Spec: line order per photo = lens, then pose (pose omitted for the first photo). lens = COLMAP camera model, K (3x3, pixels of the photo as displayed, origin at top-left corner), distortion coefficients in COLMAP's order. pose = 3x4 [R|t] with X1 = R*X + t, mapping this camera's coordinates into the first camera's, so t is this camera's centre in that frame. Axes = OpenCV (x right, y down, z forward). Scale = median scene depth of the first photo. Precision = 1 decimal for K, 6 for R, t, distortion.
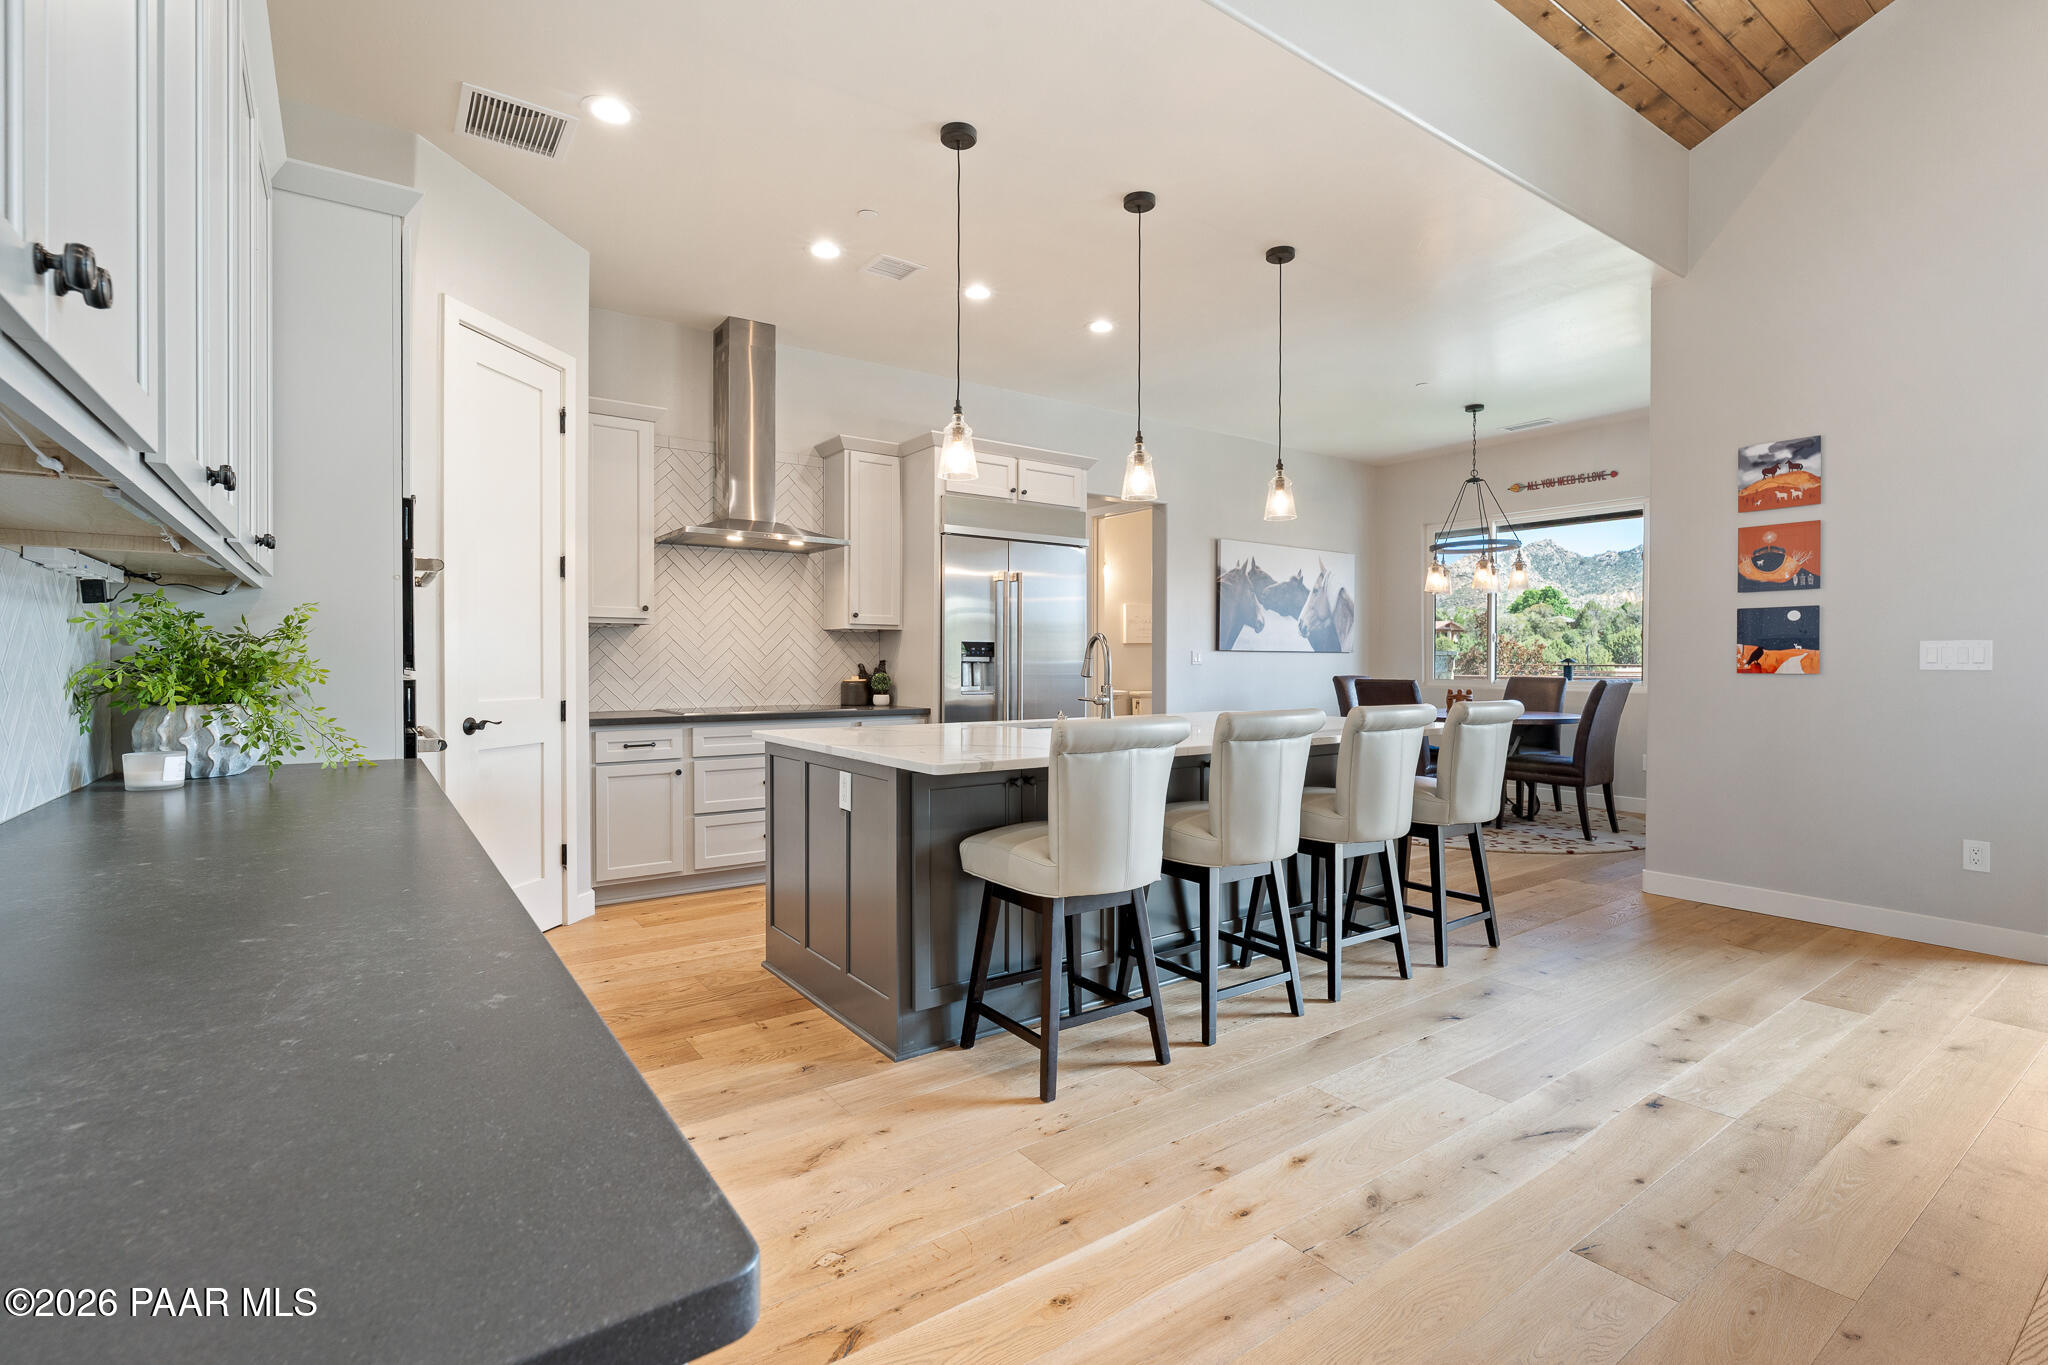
lens RADIAL K [[939.2, 0, 1015.9], [0, 939.2, 672.2], [0, 0, 1]] dist [0.001612, 0.000070]
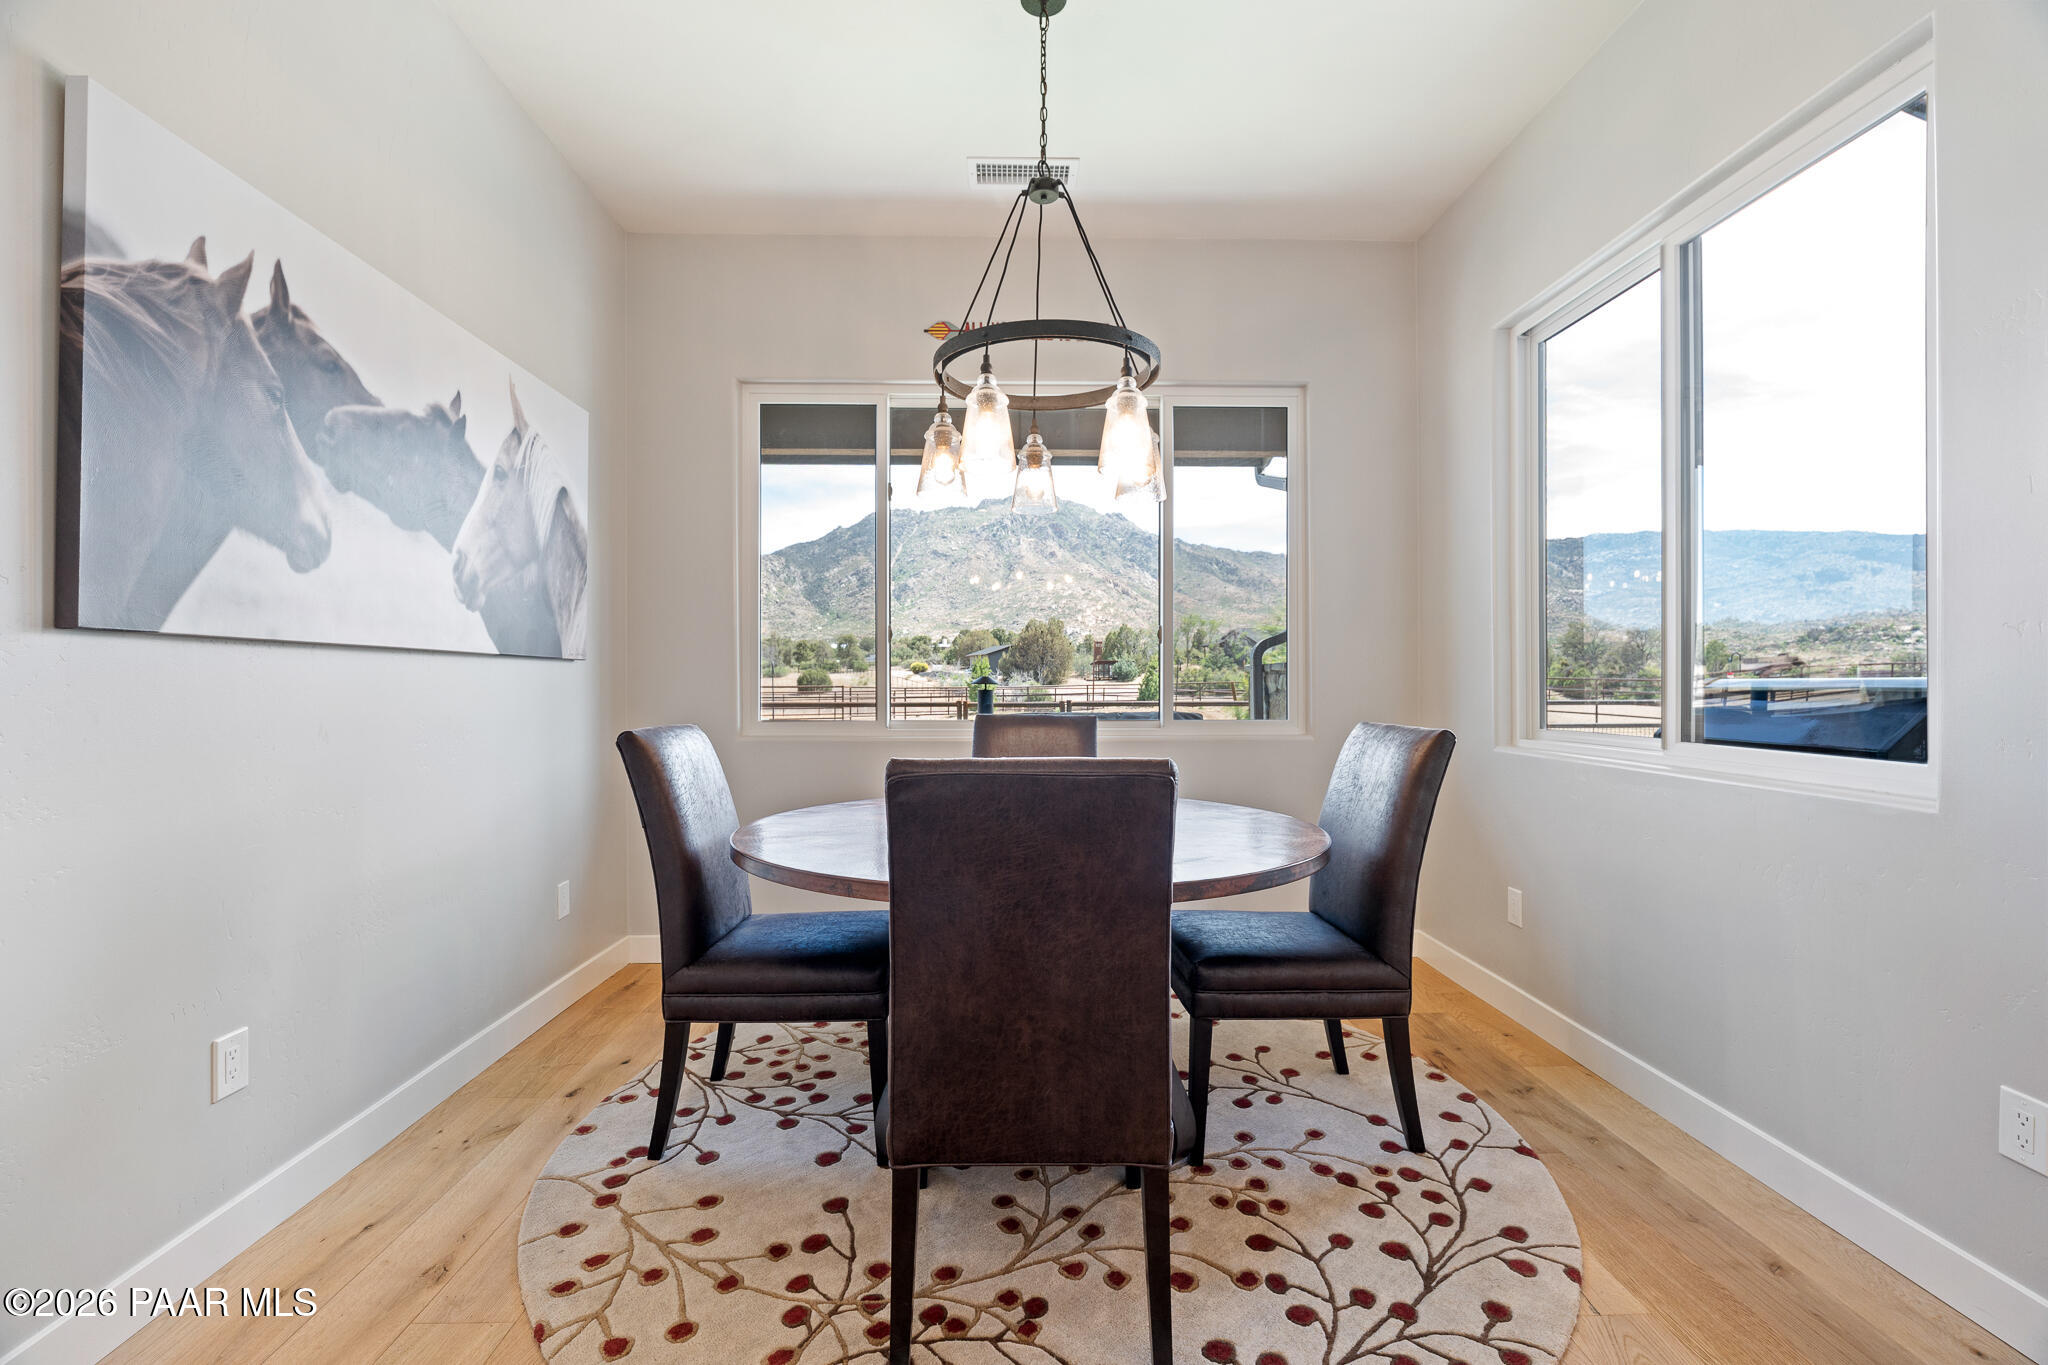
lens RADIAL K [[908.7, 0, 1016.3], [0, 908.7, 687.2], [0, 0, 1]] dist [-0.011658, 0.000432]
pose [[0.579707, -0.004596, 0.814812, 0.168852], [0.010854, 0.999939, -0.002082, -0.007639], [-0.814753, 0.010051, 0.579721, 0.693317]]
